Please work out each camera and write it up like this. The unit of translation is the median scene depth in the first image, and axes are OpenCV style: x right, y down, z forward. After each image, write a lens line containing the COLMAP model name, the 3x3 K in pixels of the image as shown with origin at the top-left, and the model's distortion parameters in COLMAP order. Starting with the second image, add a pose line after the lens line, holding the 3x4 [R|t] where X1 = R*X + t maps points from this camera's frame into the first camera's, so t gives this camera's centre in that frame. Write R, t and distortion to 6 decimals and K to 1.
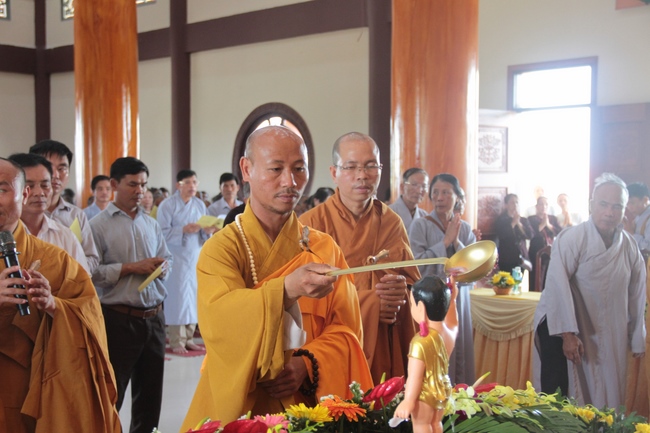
lens RADIAL K [[1053.9, 0, 325.0], [0, 1053.9, 216.5], [0, 0, 1]] dist [0.193954, 0.102133]
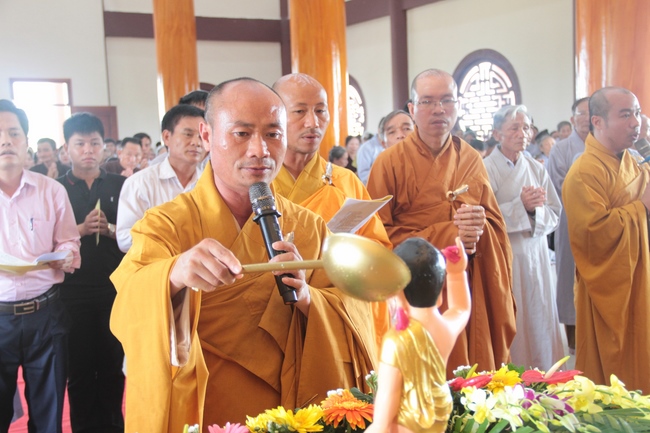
lens RADIAL K [[905.5, 0, 325.0], [0, 905.5, 216.5], [0, 0, 1]] dist [0.027830, 0.610622]
pose [[0.967718, -0.024112, -0.250880, 0.076596], [0.040235, 0.997427, 0.059334, 0.001822], [0.248803, -0.067513, 0.966198, 0.173209]]
